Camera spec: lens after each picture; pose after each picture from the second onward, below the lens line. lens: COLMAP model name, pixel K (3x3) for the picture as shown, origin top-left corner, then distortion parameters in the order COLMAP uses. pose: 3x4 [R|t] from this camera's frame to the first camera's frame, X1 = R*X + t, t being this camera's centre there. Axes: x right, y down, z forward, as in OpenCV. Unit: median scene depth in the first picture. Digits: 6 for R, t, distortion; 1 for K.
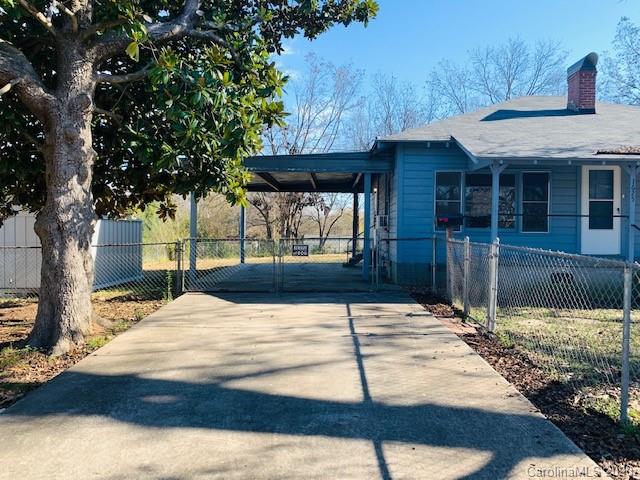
lens RADIAL K [[477.8, 0, 320.0], [0, 477.8, 240.0], [0, 0, 1]] dist [0.043931, -0.068252]
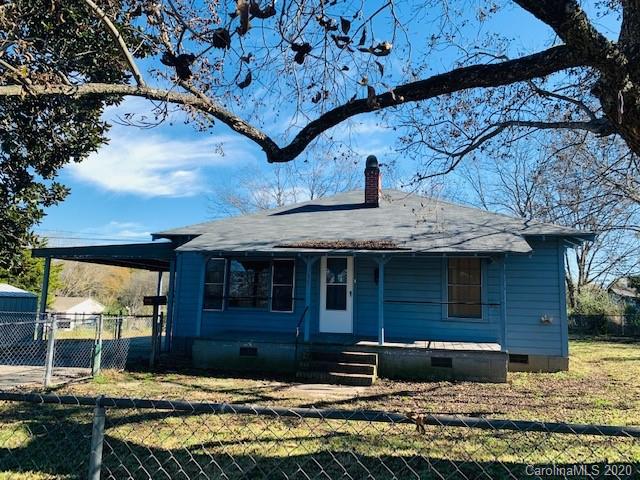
lens RADIAL K [[477.8, 0, 320.0], [0, 477.8, 240.0], [0, 0, 1]] dist [0.043931, -0.068252]
pose [[0.981169, -0.009072, -0.192936, 0.767071], [-0.020950, 0.988005, -0.152996, -0.012542], [0.192009, 0.154157, 0.969210, -0.124123]]
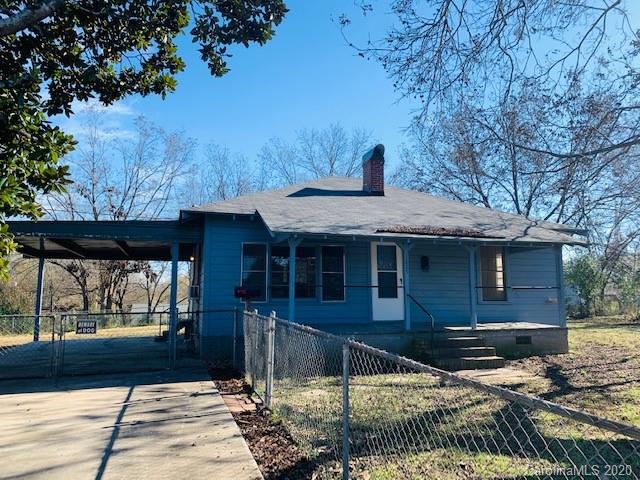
lens RADIAL K [[477.8, 0, 320.0], [0, 477.8, 240.0], [0, 0, 1]] dist [0.043931, -0.068252]
pose [[0.946559, 0.025364, 0.321532, 0.074014], [0.019191, 0.990707, -0.134650, -0.009378], [-0.321960, 0.133624, 0.937276, -0.007075]]
